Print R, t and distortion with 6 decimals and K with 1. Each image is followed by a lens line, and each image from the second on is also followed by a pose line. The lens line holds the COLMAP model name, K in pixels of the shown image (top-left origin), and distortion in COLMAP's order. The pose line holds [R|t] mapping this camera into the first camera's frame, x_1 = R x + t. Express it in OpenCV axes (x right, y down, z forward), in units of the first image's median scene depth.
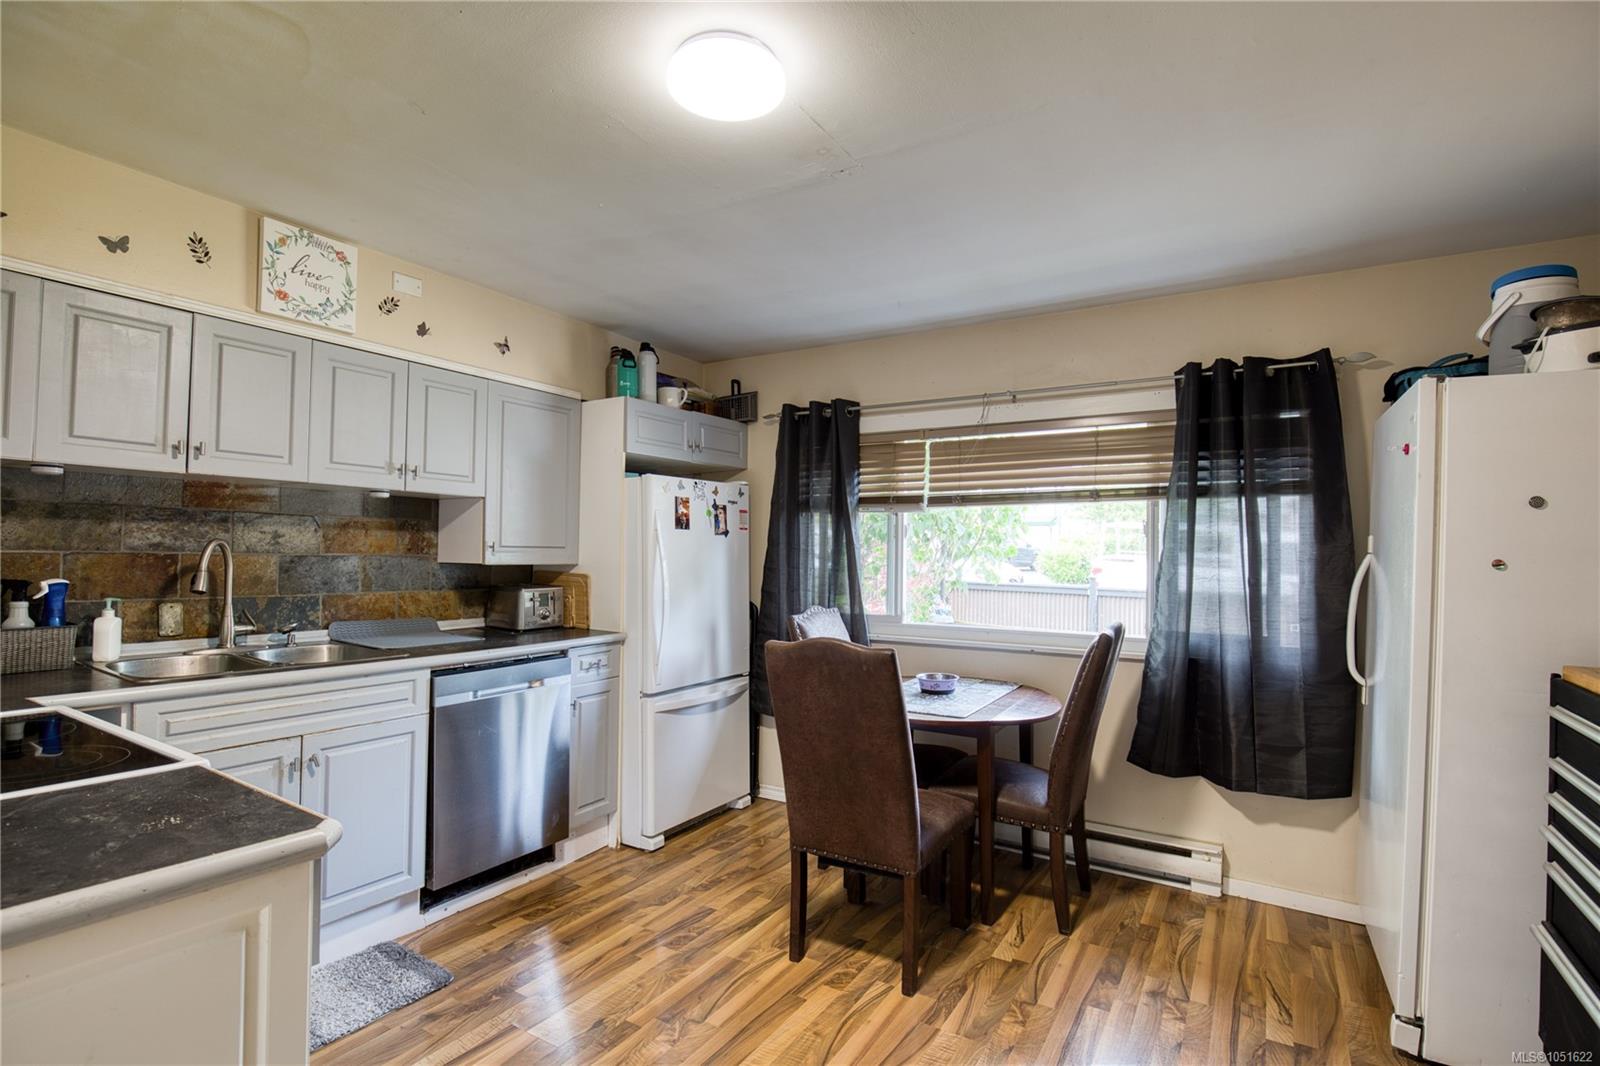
lens RADIAL K [[744.6, 0, 805.1], [0, 744.6, 537.4], [0, 0, 1]] dist [-0.026515, 0.000095]
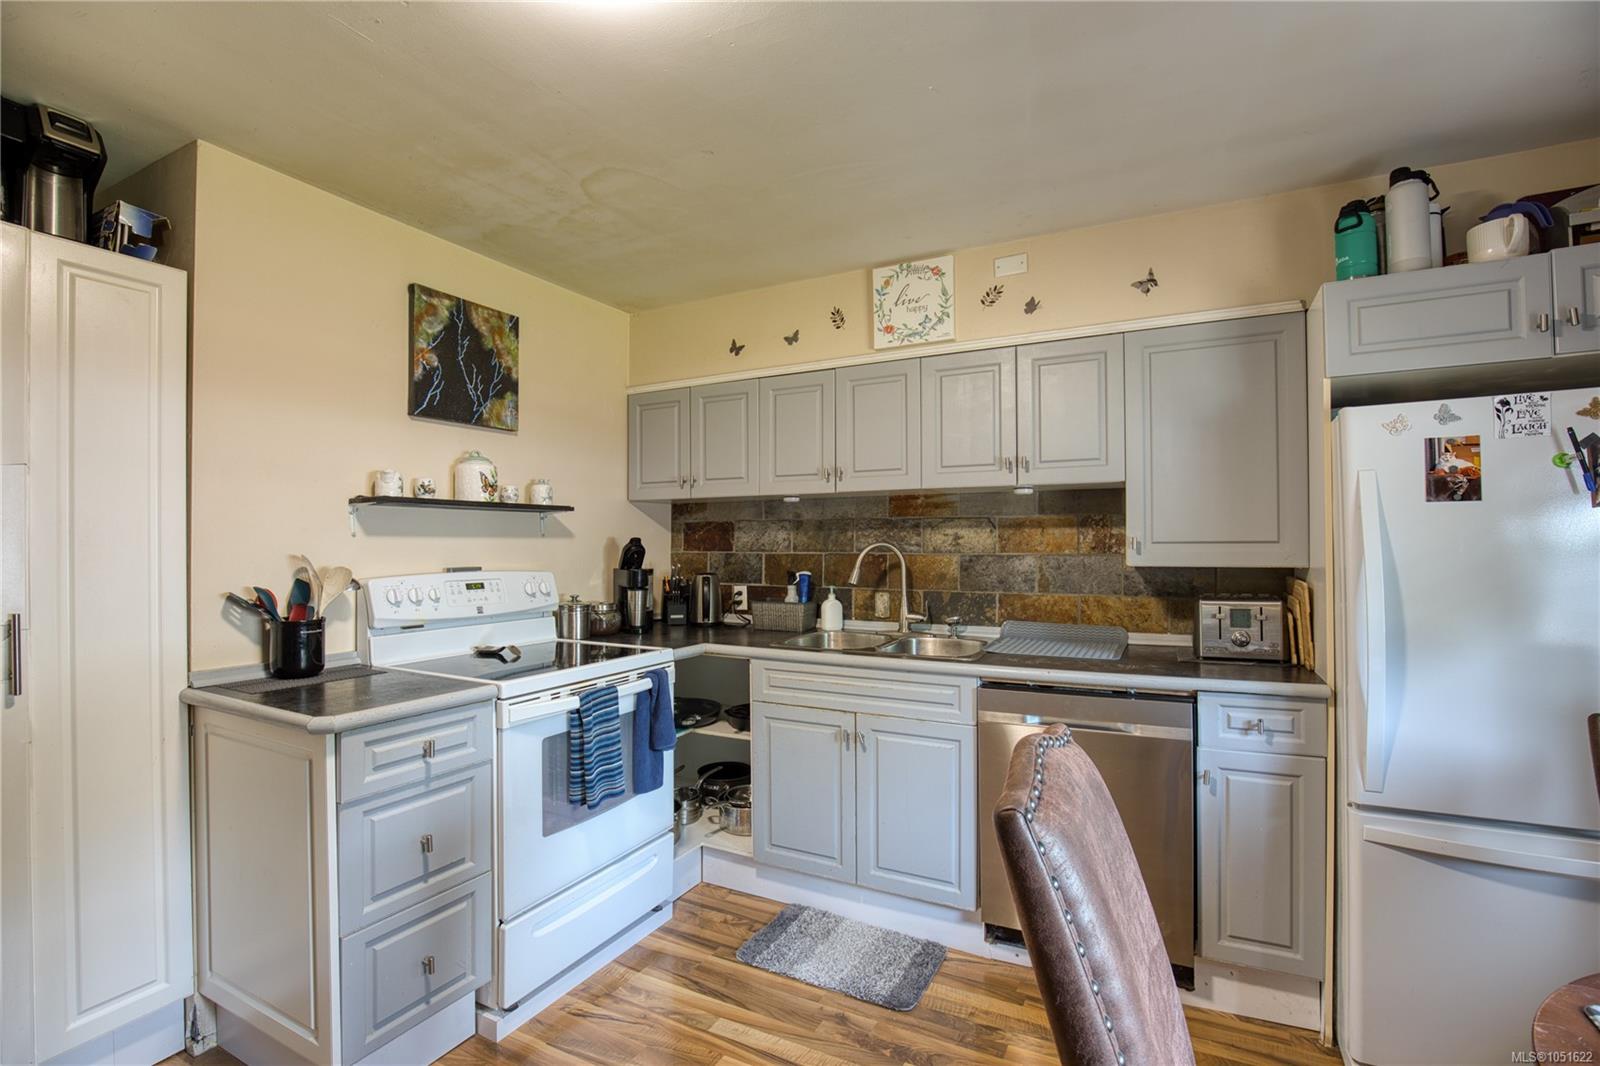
lens RADIAL K [[744.6, 0, 805.1], [0, 744.6, 537.4], [0, 0, 1]] dist [-0.026515, 0.000095]
pose [[0.074354, -0.025080, -0.996916, 0.383718], [0.026371, 0.999384, -0.023175, 0.017725], [0.996883, -0.024567, 0.074970, 0.685698]]
